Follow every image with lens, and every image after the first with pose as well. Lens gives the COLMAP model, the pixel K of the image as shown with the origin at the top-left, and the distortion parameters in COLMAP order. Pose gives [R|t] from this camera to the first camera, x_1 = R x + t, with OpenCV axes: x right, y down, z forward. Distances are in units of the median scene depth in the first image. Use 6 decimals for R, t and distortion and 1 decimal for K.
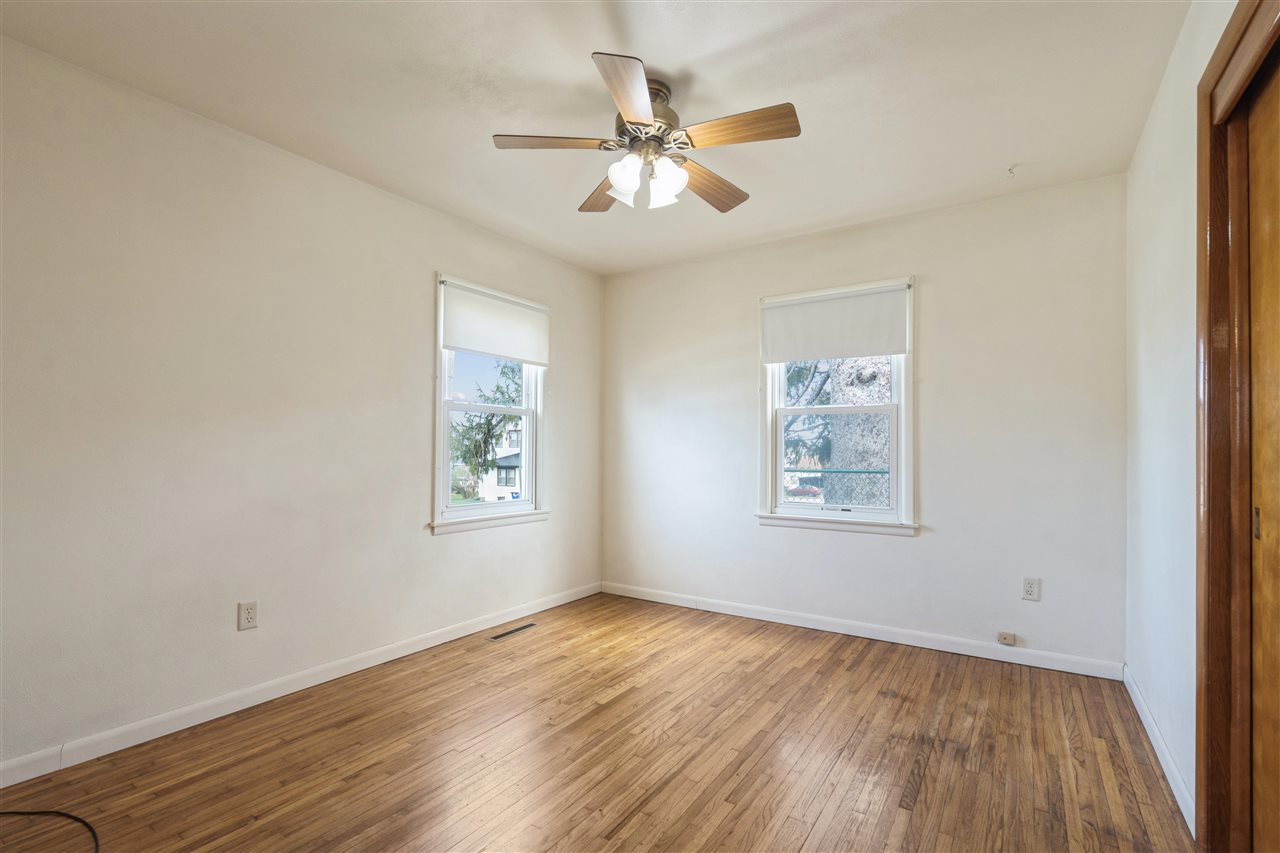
lens RADIAL K [[587.0, 0, 637.6], [0, 587.0, 447.1], [0, 0, 1]] dist [-0.002577, -0.000209]
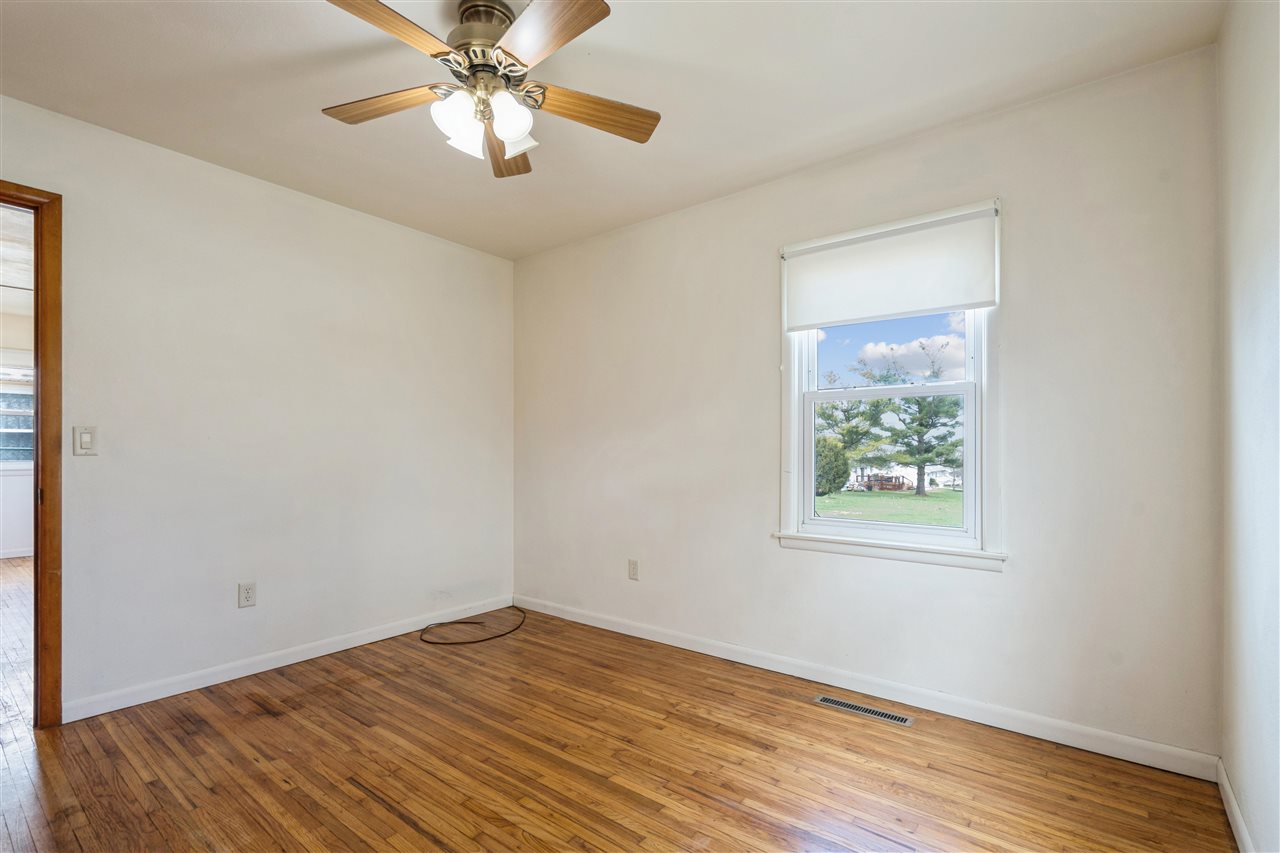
lens RADIAL K [[587.0, 0, 637.6], [0, 587.0, 447.1], [0, 0, 1]] dist [-0.002577, -0.000209]
pose [[-0.089992, -0.008697, -0.995905, 0.584950], [0.006536, 0.999935, -0.009323, 0.007276], [0.995921, -0.007348, -0.089929, 0.916093]]
